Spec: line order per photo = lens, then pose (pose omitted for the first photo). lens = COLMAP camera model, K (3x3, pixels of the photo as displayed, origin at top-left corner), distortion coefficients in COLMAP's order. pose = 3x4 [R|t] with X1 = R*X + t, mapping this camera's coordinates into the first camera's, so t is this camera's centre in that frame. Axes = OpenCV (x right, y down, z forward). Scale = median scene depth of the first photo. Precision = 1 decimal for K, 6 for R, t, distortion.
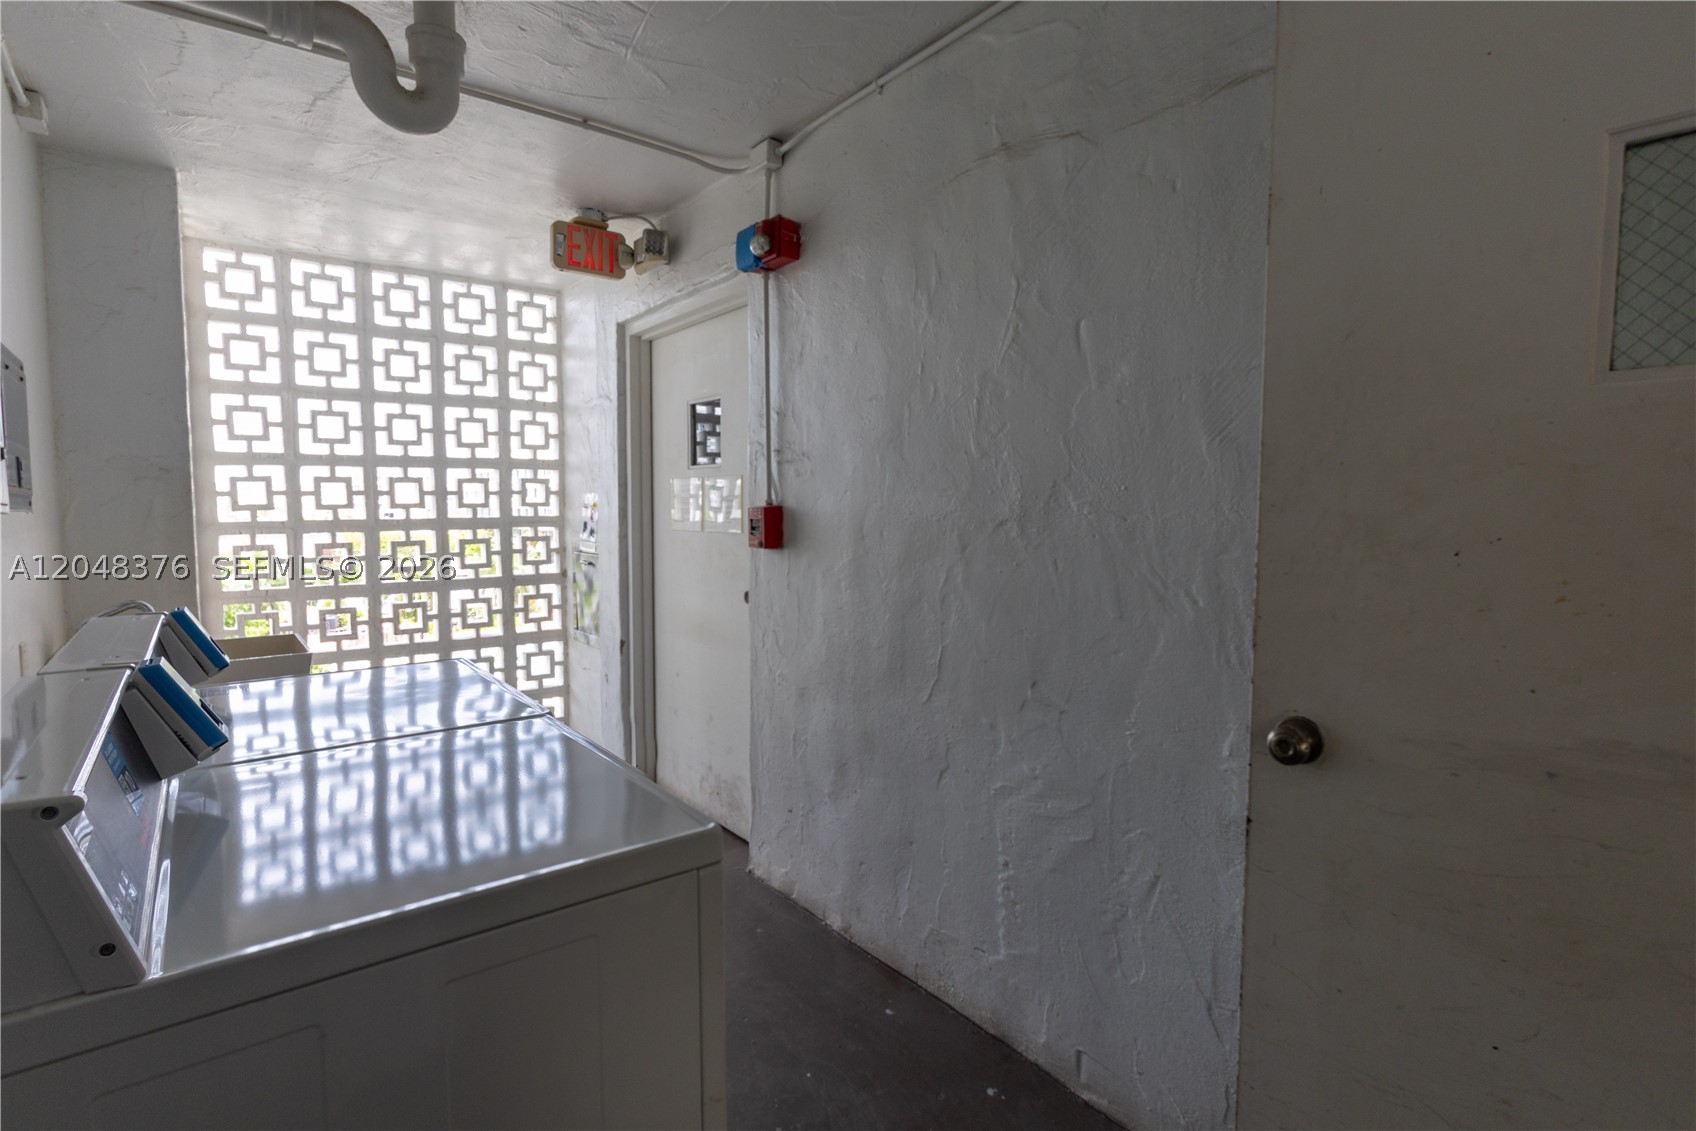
lens RADIAL K [[834.6, 0, 853.4], [0, 834.6, 565.2], [0, 0, 1]] dist [-0.001189, 0.000821]
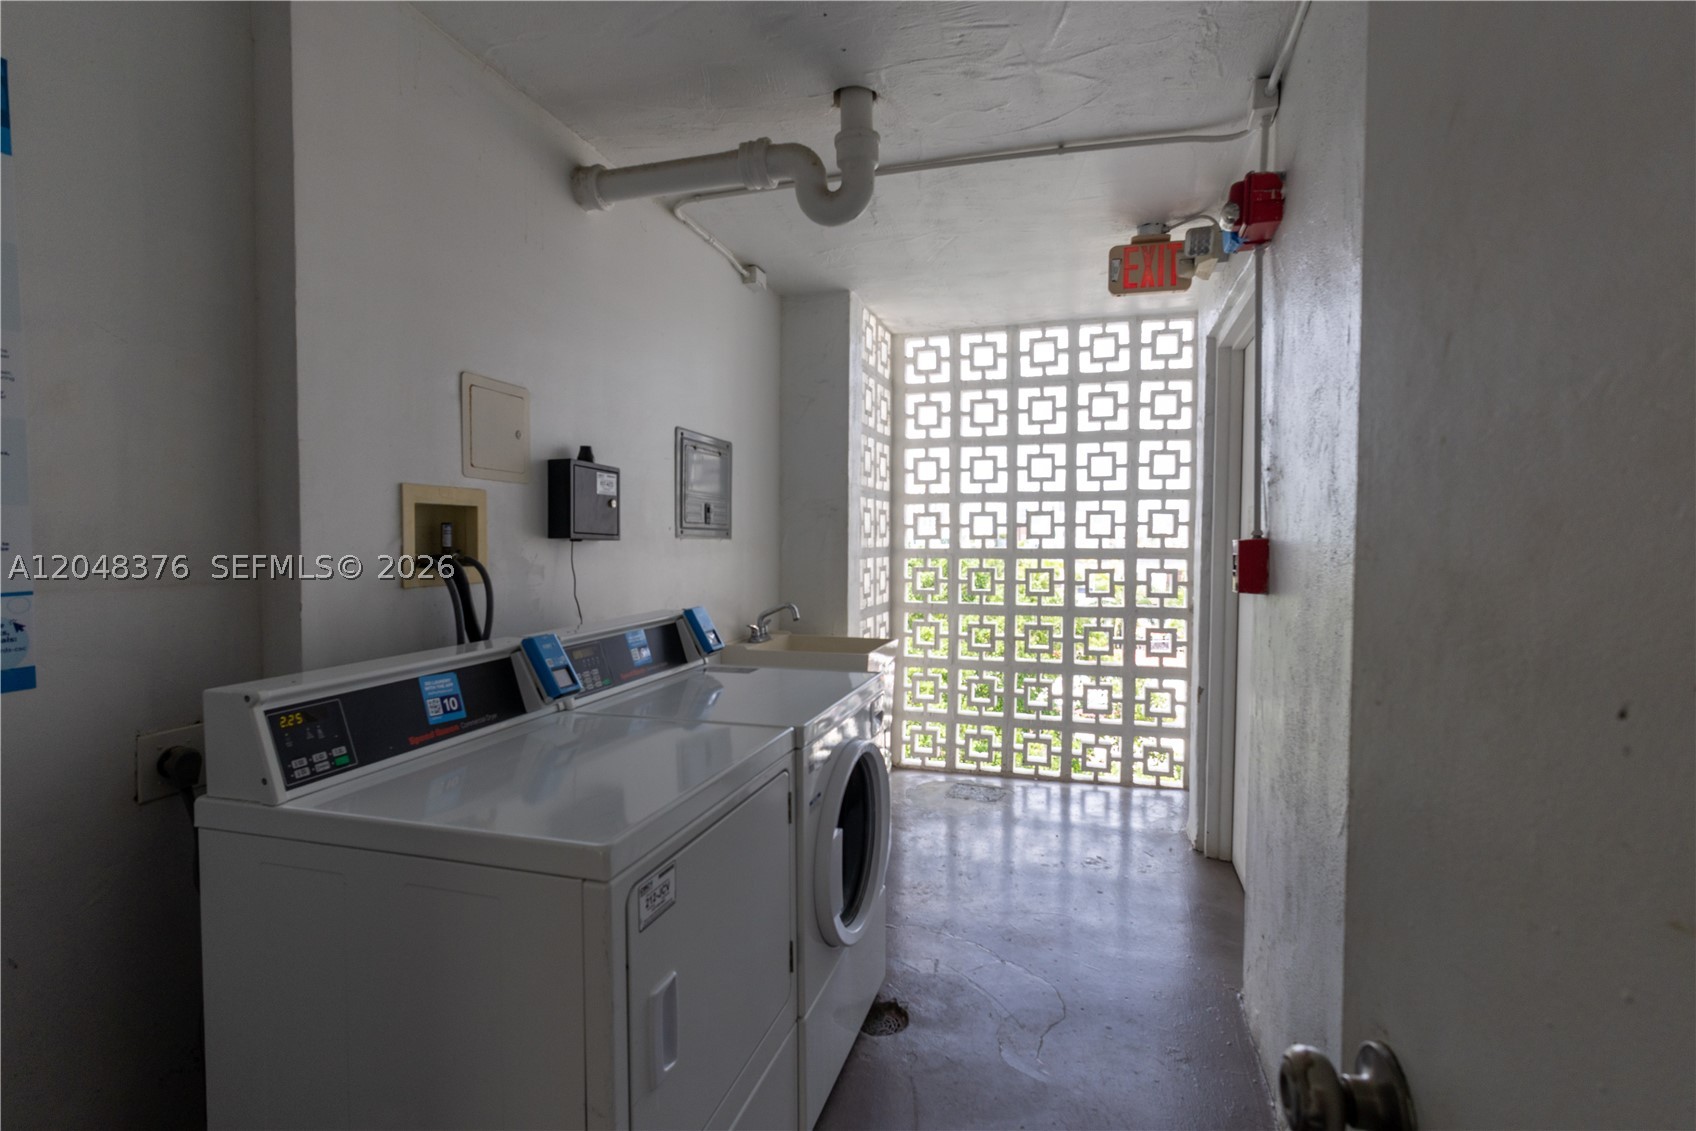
lens RADIAL K [[834.6, 0, 852.6], [0, 834.6, 561.9], [0, 0, 1]] dist [-0.001189, 0.000821]
pose [[0.589334, 0.028524, -0.807386, 0.219256], [-0.060853, 0.998105, -0.009156, -0.013299], [0.805594, 0.054528, 0.589953, 0.161495]]
